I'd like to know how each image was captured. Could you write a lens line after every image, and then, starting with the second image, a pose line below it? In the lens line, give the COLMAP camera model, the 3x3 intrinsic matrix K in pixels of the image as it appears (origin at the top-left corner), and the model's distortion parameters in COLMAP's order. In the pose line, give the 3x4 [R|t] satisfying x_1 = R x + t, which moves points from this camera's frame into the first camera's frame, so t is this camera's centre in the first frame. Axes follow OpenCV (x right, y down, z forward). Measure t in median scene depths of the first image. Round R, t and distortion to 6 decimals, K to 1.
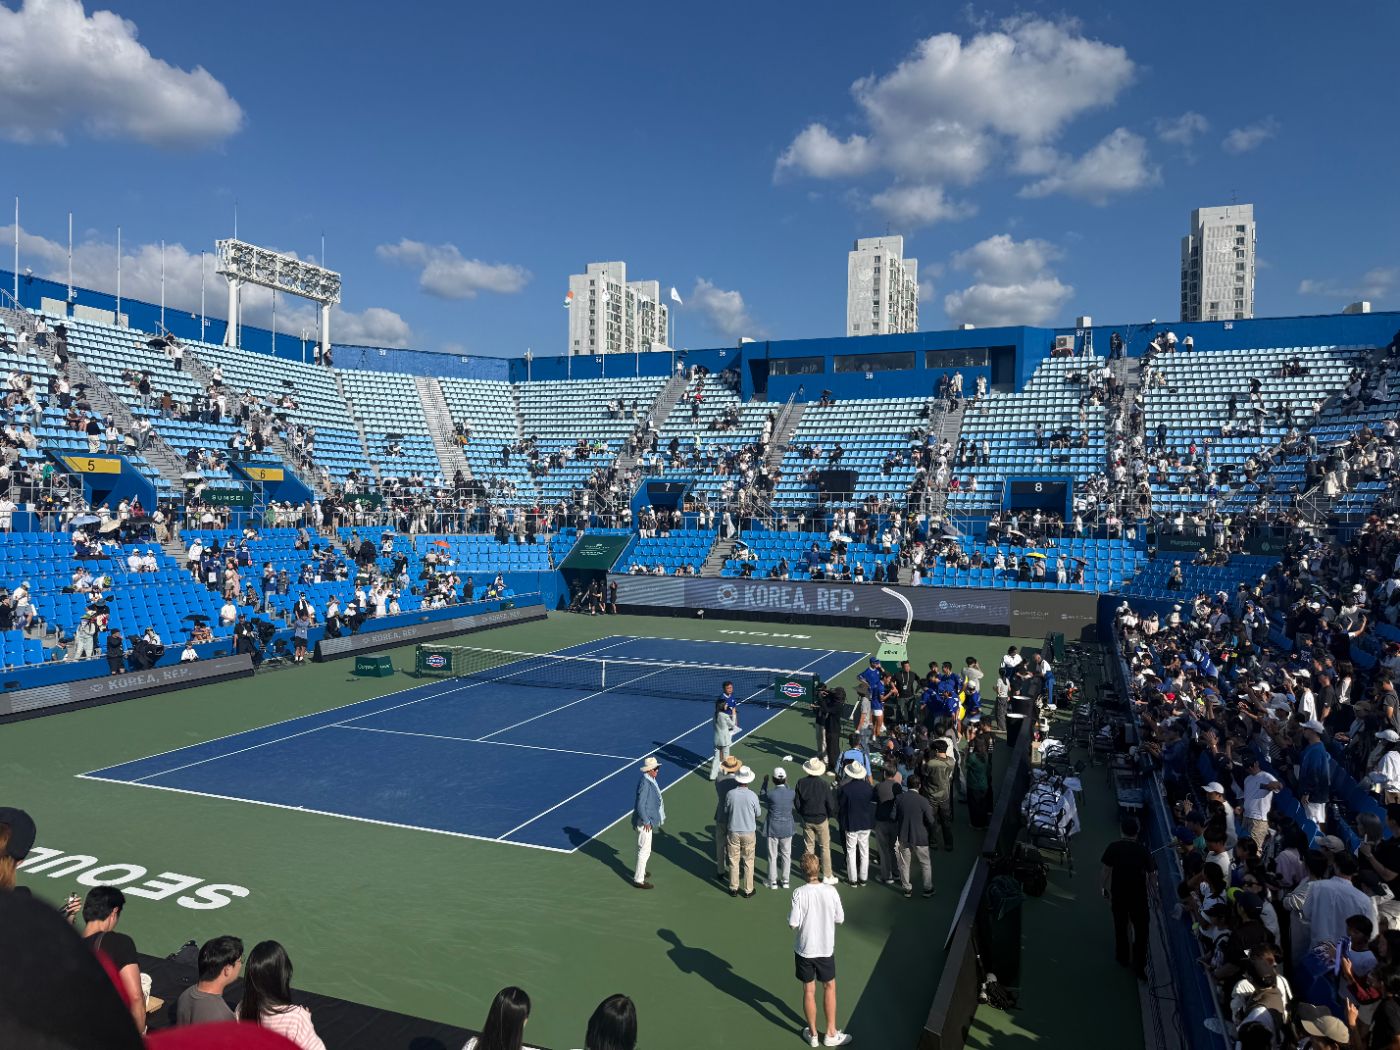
lens RADIAL K [[983.0, 0, 717.5], [0, 983.0, 510.2], [0, 0, 1]] dist [0.078336, -0.107792]
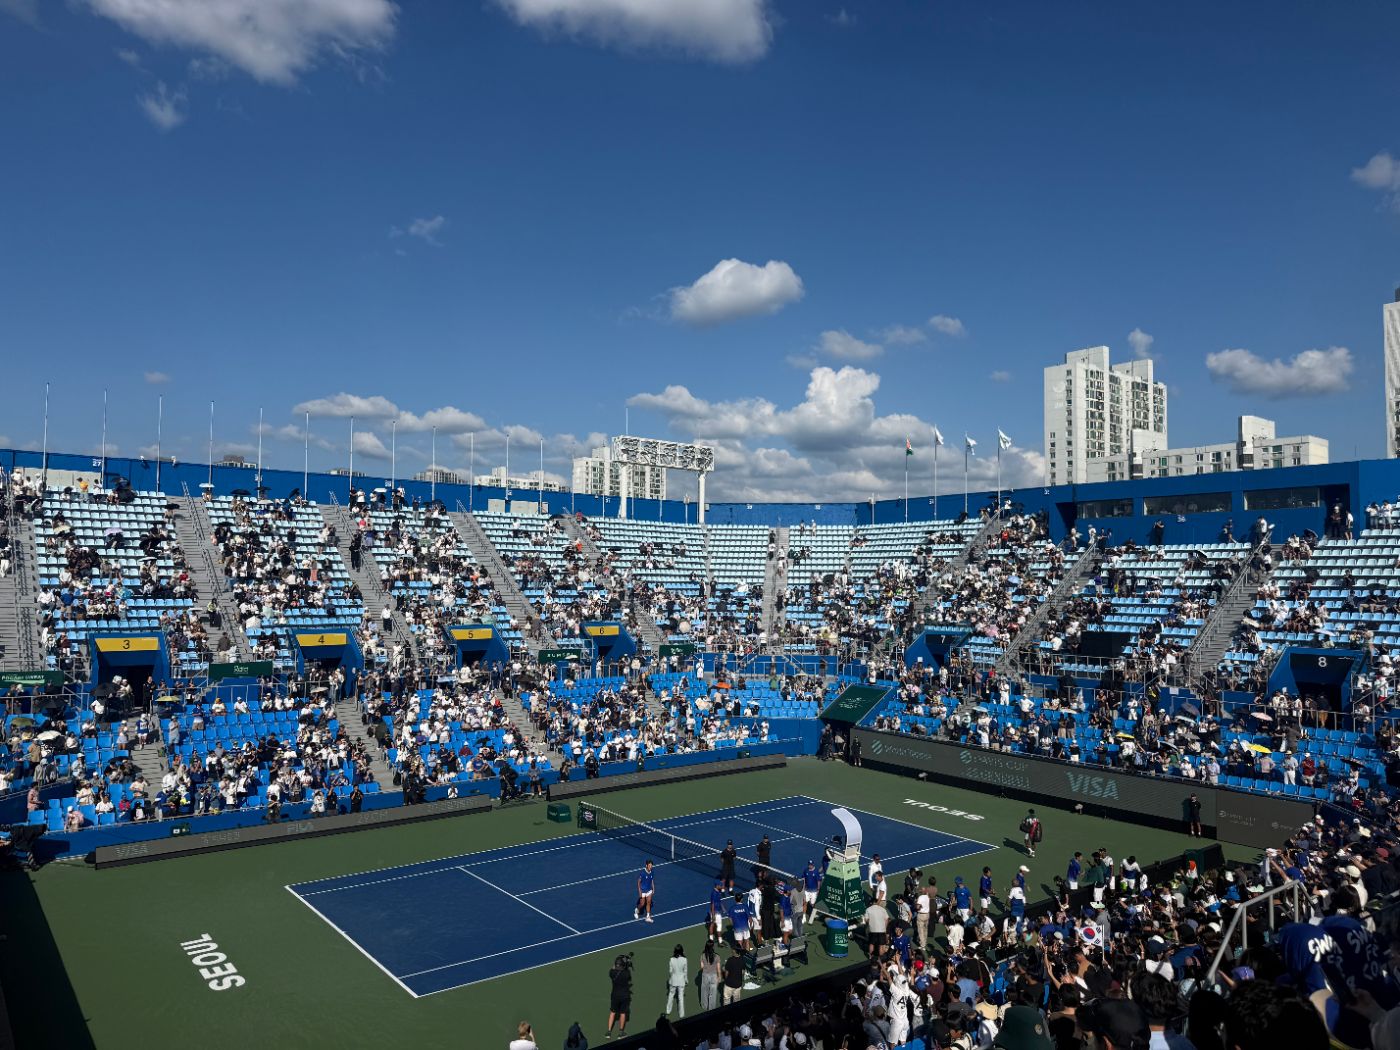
lens RADIAL K [[983.0, 0, 704.3], [0, 983.0, 552.6], [0, 0, 1]] dist [0.078336, -0.107792]
pose [[0.854967, -0.019916, -0.518301, 0.300767], [0.000632, 0.999302, -0.037357, -0.083005], [0.518683, 0.031611, 0.854382, -0.033690]]
